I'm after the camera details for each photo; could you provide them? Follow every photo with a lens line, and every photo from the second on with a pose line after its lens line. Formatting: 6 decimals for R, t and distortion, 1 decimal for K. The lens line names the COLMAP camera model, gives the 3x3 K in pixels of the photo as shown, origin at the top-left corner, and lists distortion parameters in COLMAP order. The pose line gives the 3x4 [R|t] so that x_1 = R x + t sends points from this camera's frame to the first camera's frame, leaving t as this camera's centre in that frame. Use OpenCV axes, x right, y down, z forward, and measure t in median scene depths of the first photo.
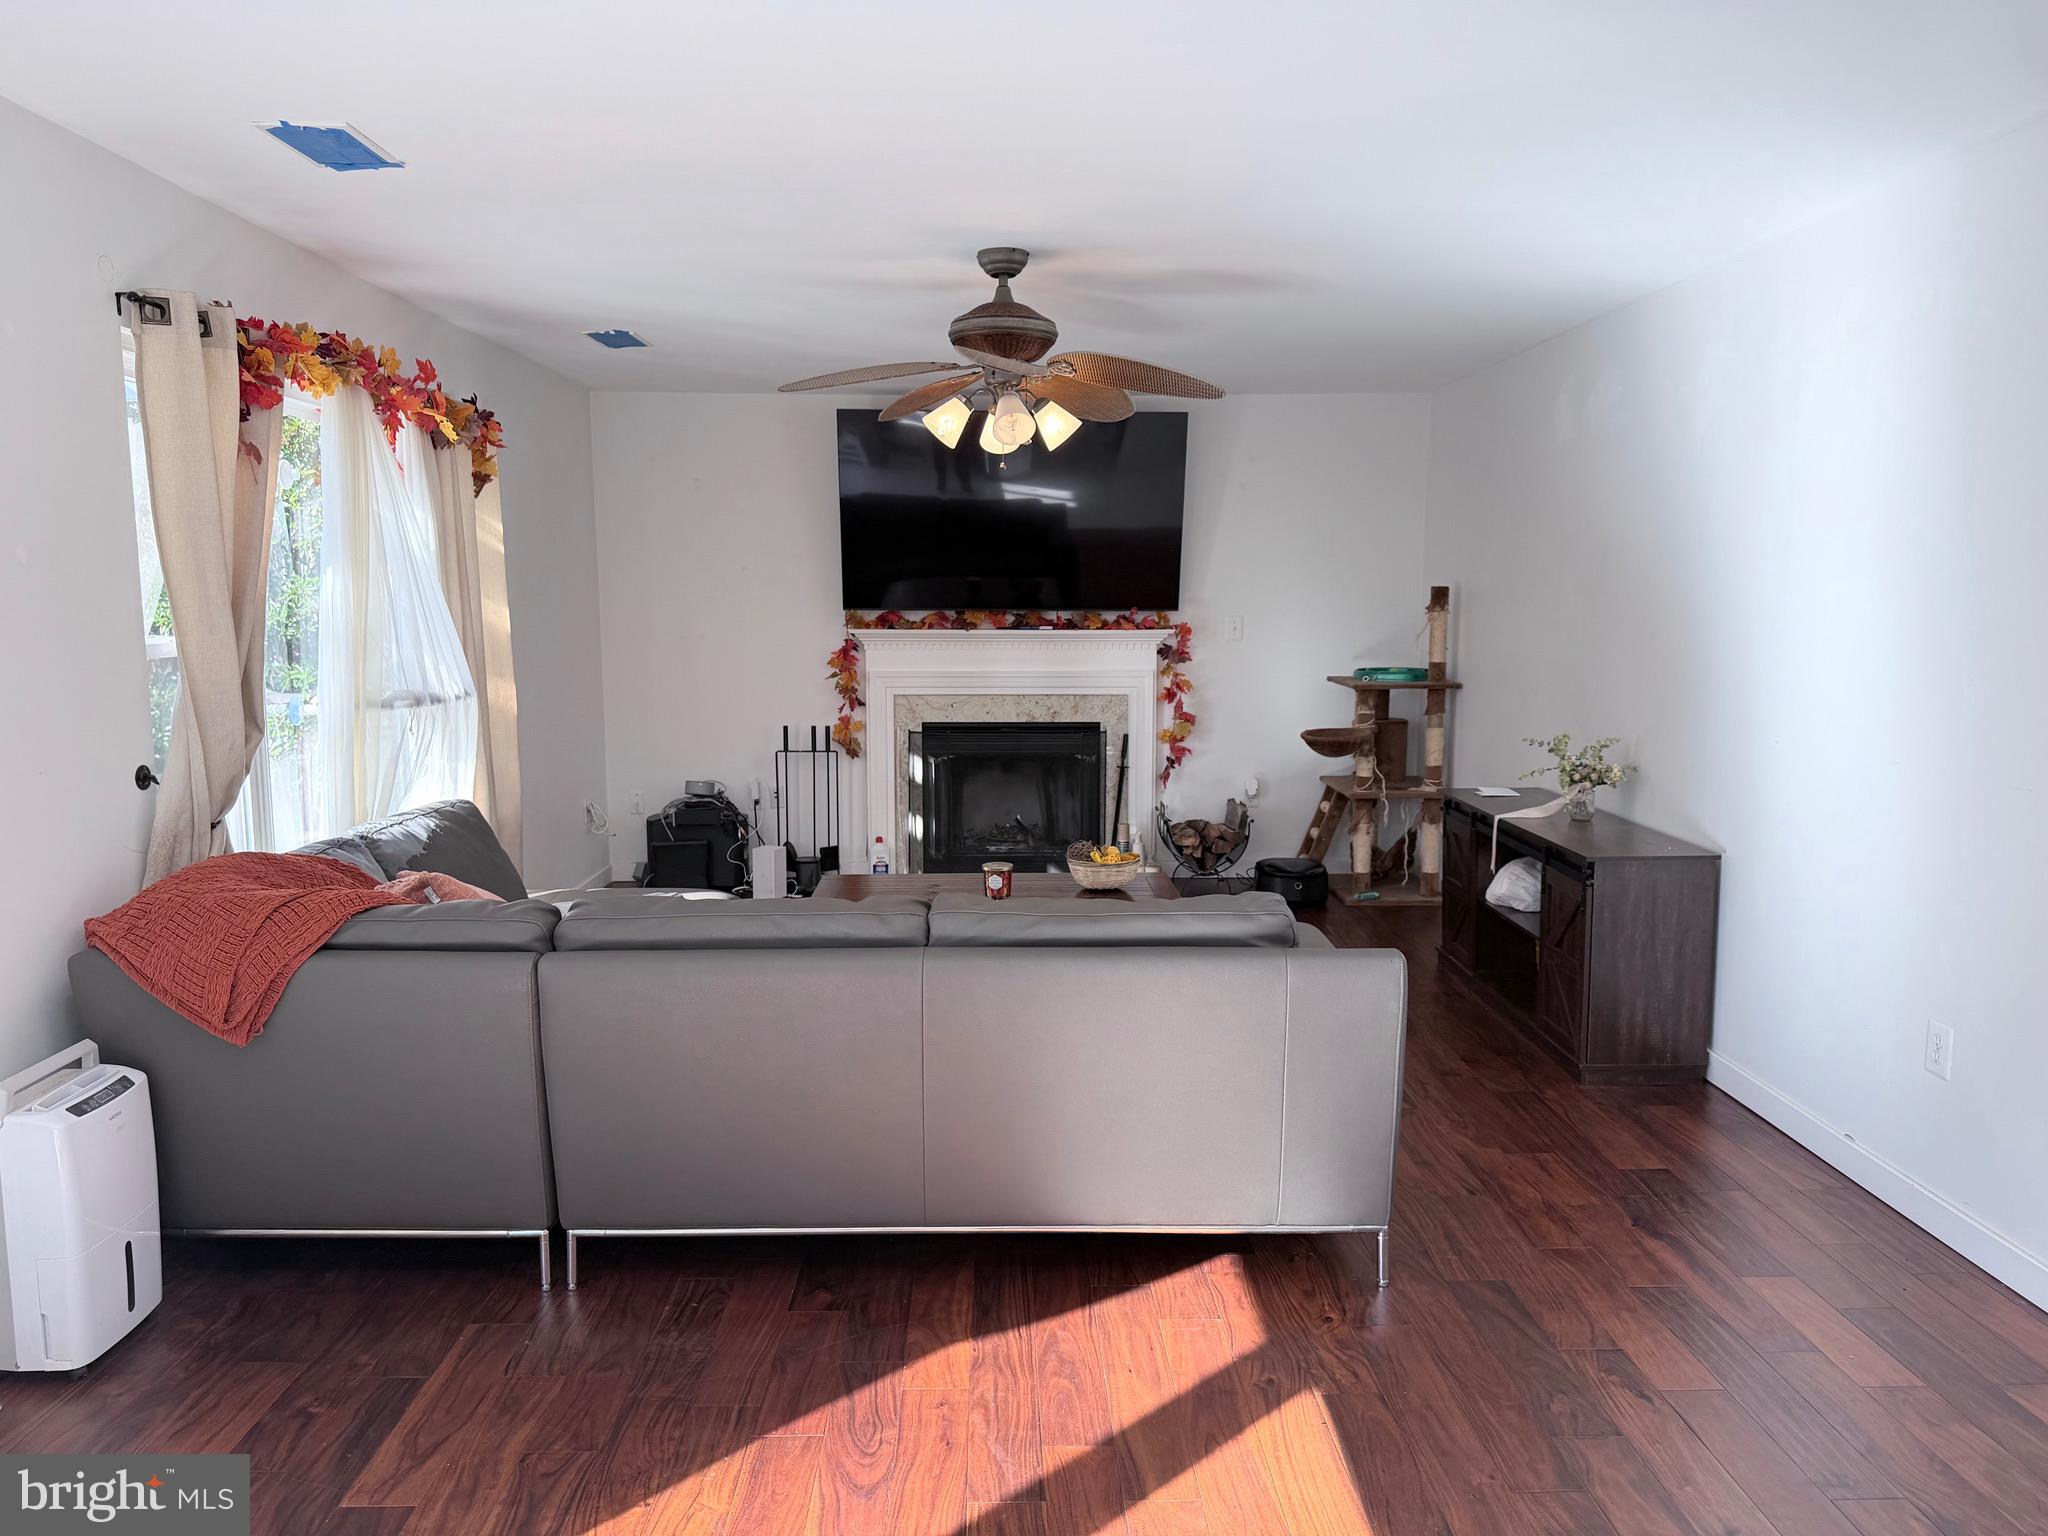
lens RADIAL K [[1417.6, 0, 1021.1], [0, 1417.6, 774.0], [0, 0, 1]] dist [0.015214, -0.000916]
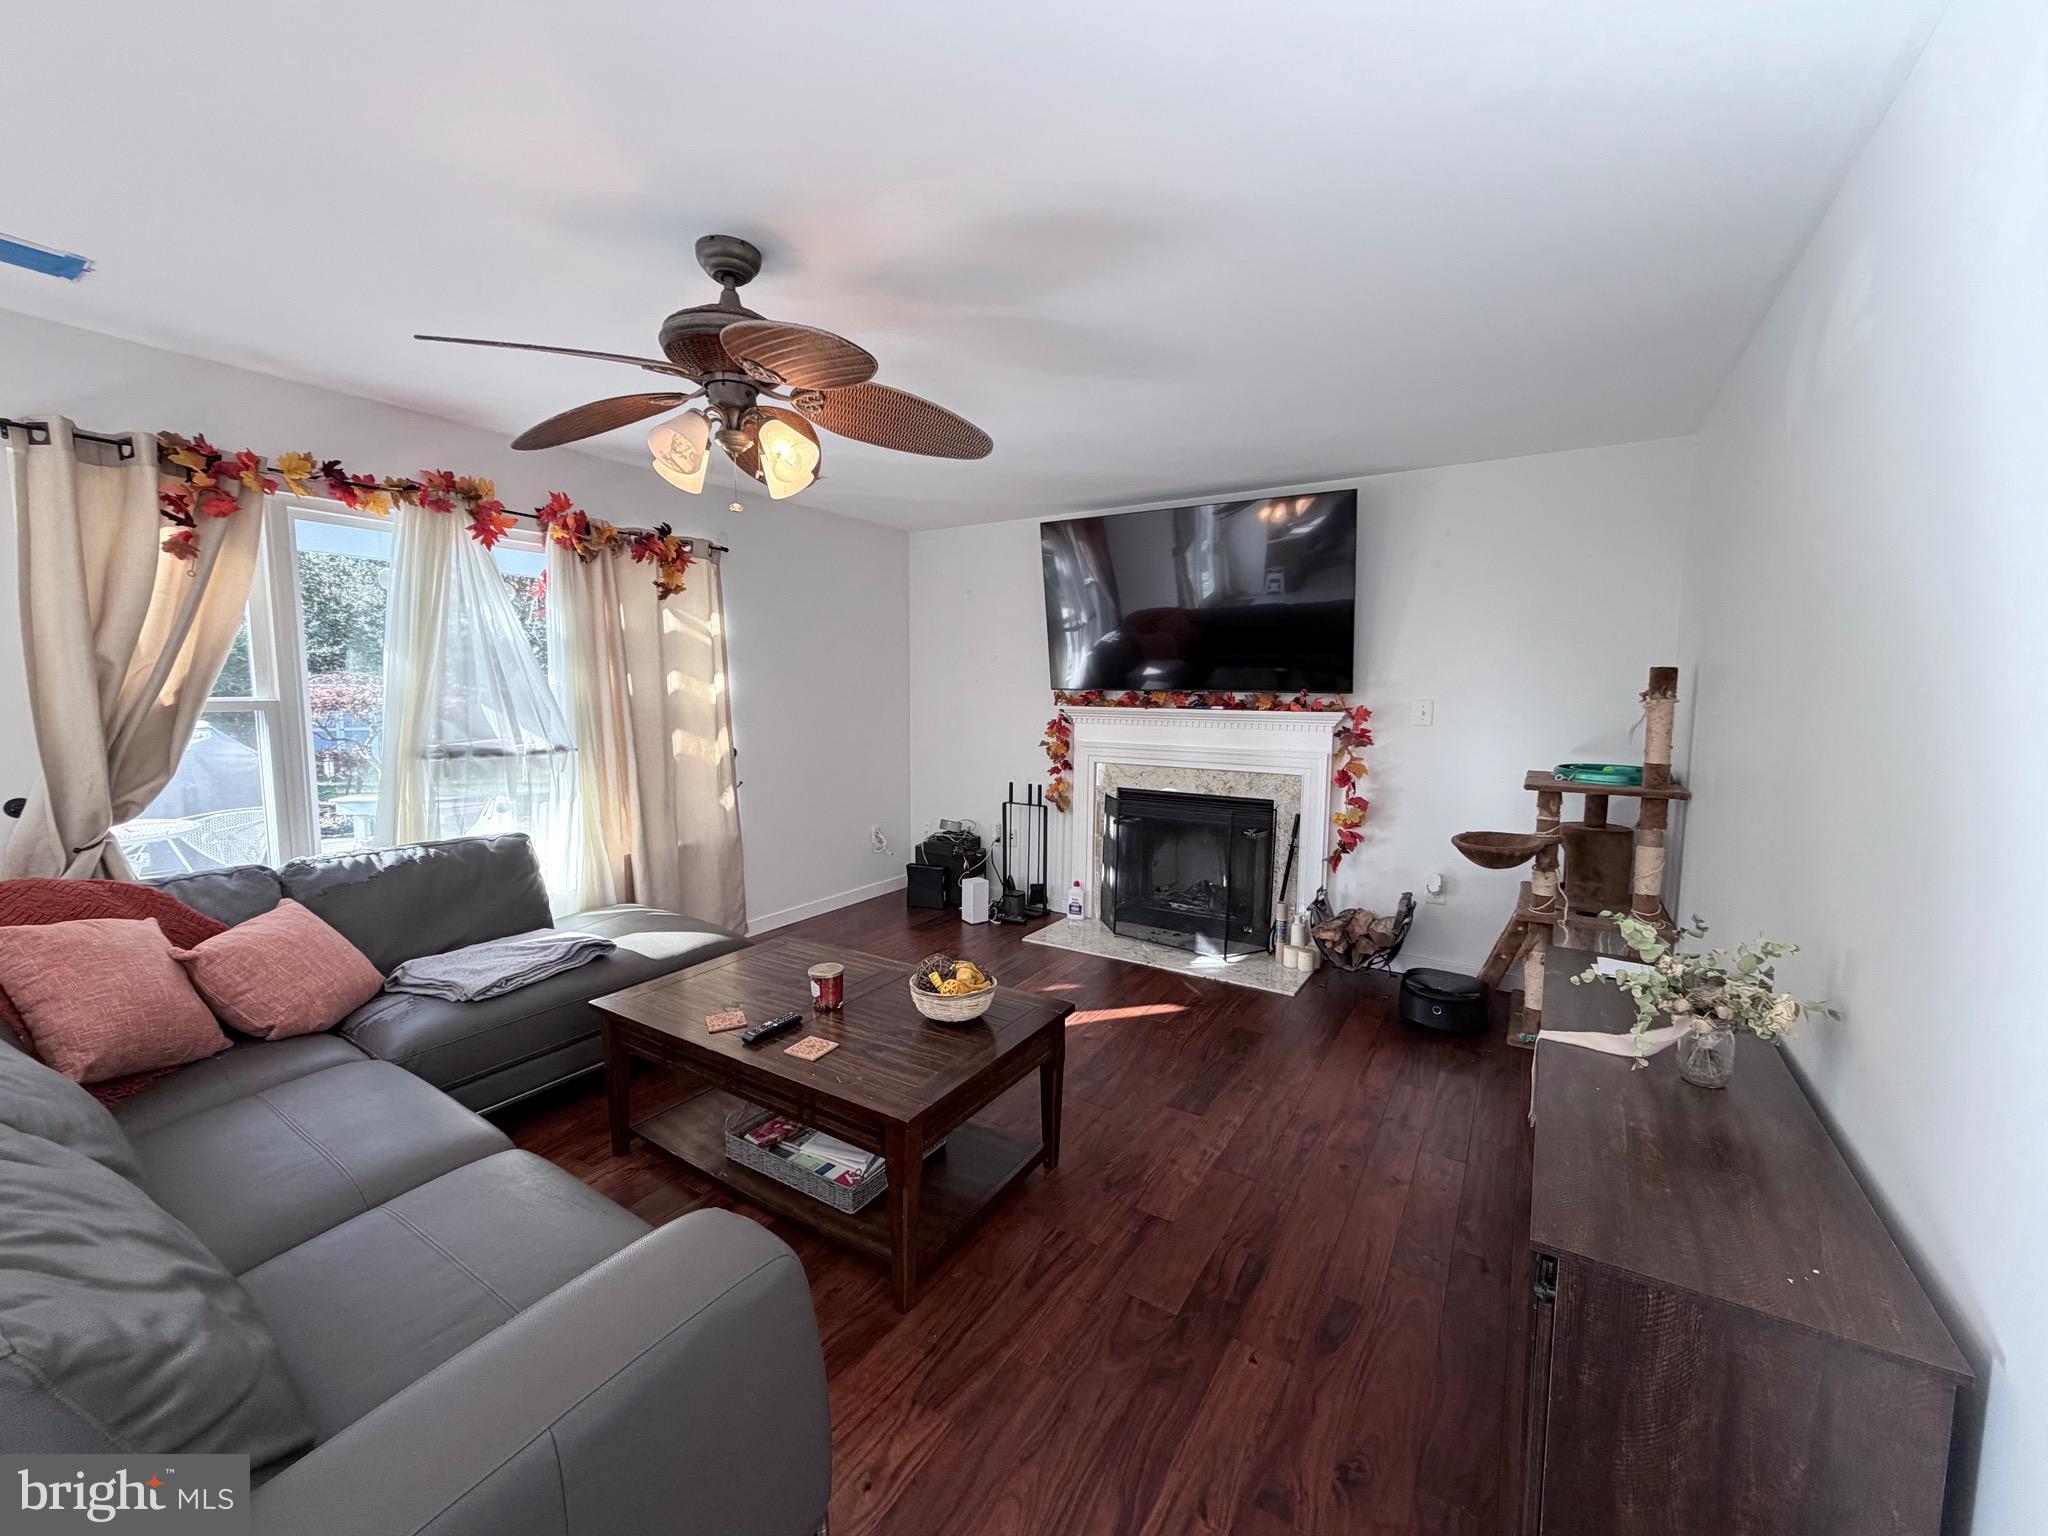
lens RADIAL K [[822.3, 0, 1027.2], [0, 822.3, 758.3], [0, 0, 1]] dist [-0.001209, 0.000457]
pose [[0.835861, 0.056088, -0.546068, 0.233659], [-0.076049, 0.997006, -0.014003, -0.045603], [0.543648, 0.053233, 0.837624, 0.403212]]
